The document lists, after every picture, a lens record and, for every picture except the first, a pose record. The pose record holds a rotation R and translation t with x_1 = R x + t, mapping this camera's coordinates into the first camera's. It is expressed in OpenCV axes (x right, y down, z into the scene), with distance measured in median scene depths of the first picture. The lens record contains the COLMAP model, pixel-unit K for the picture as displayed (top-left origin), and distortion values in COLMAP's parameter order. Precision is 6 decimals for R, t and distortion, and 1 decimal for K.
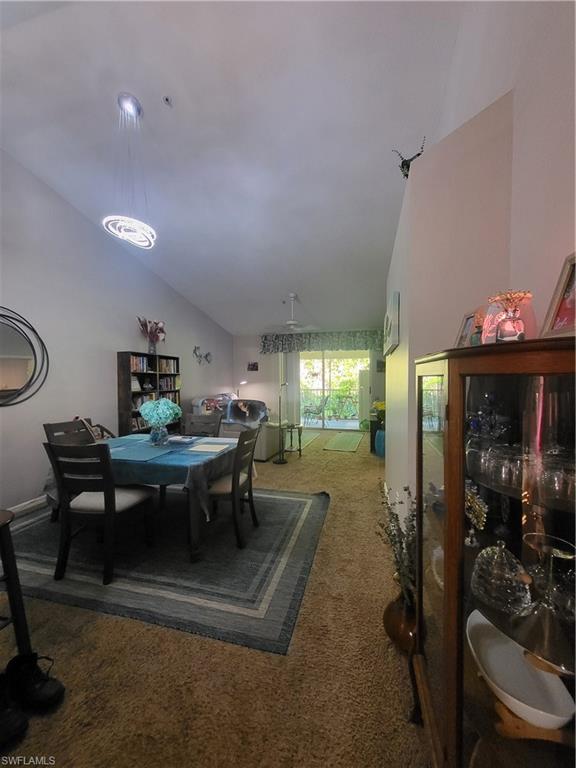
lens RADIAL K [[305.6, 0, 285.6], [0, 305.6, 385.2], [0, 0, 1]] dist [0.008732, -0.001851]
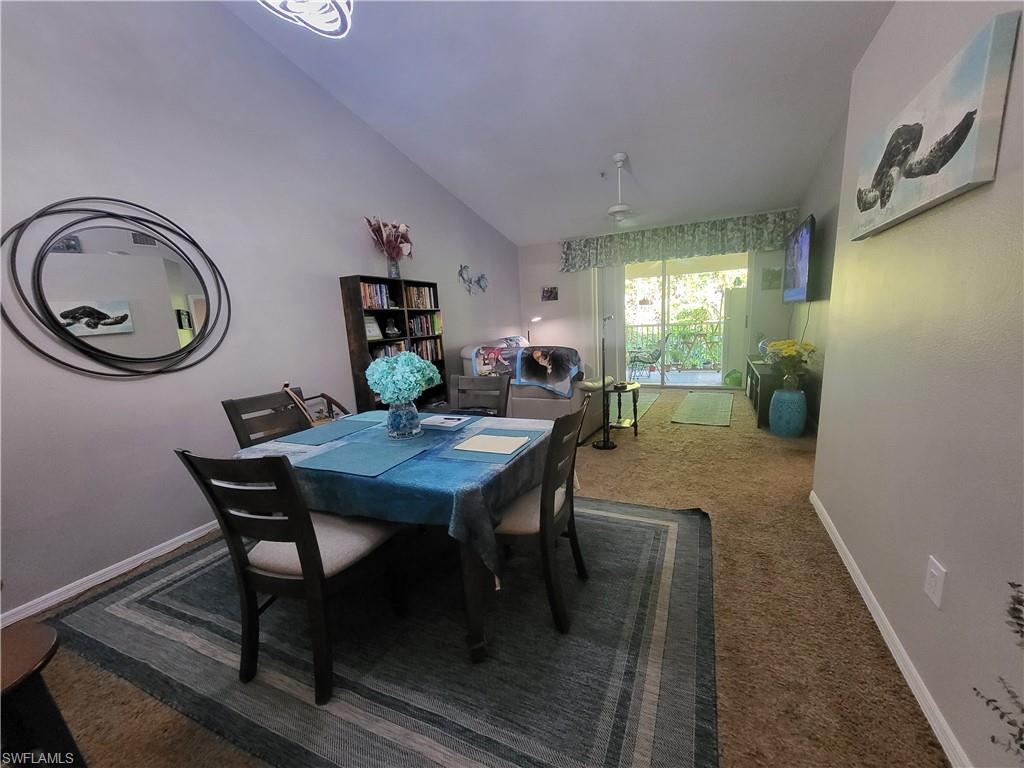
lens RADIAL K [[407.5, 0, 515.5], [0, 407.5, 388.6], [0, 0, 1]] dist [0.008732, -0.001851]
pose [[0.983937, -0.019012, -0.177499, -0.063796], [0.046548, 0.987240, 0.152285, 0.005353], [0.172339, -0.158101, 0.972267, 0.258010]]
